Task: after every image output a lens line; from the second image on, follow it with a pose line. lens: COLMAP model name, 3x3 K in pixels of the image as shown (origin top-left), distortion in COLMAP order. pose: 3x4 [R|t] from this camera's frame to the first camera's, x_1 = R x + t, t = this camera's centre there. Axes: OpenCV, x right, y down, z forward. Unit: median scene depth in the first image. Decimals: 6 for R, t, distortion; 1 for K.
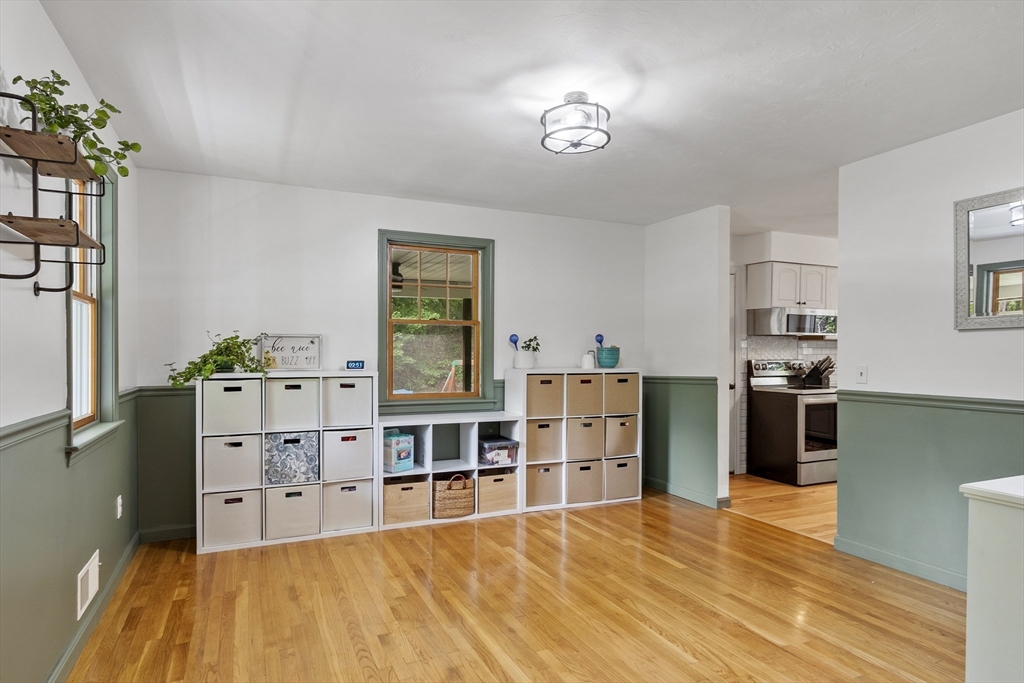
lens RADIAL K [[574.7, 0, 511.3], [0, 574.7, 349.5], [0, 0, 1]] dist [0.001793, 0.000323]
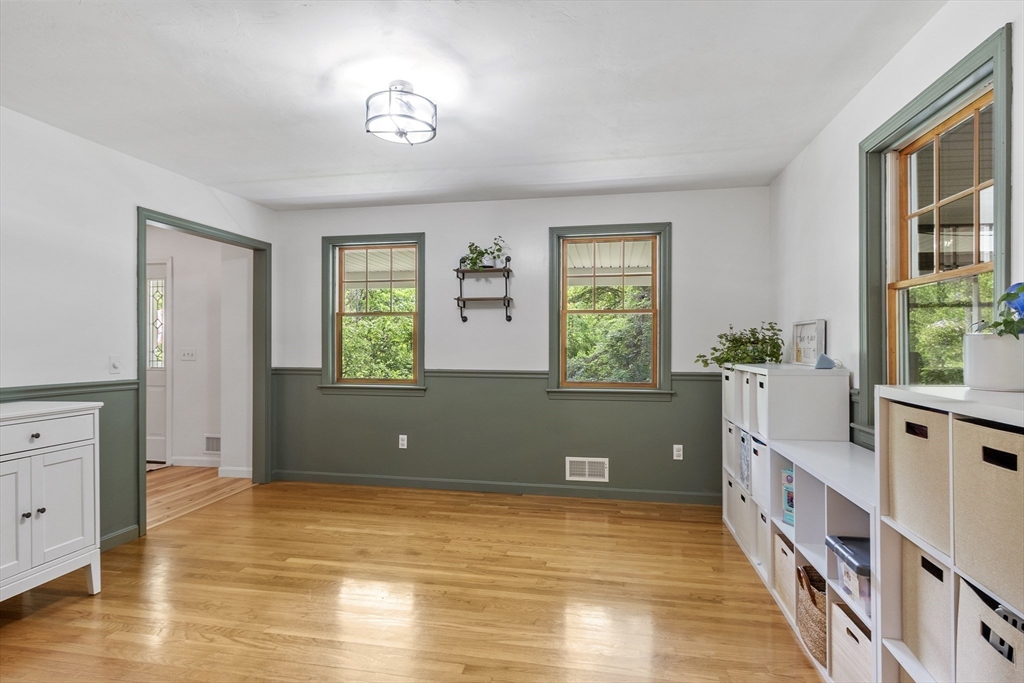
lens RADIAL K [[536.2, 0, 512.5], [0, 536.2, 341.1], [0, 0, 1]] dist [0.002927, 0.001829]
pose [[-0.581081, -0.004940, -0.813831, 0.803431], [0.004713, 0.999944, -0.009435, 0.011214], [0.813832, -0.009318, -0.581025, 1.808076]]
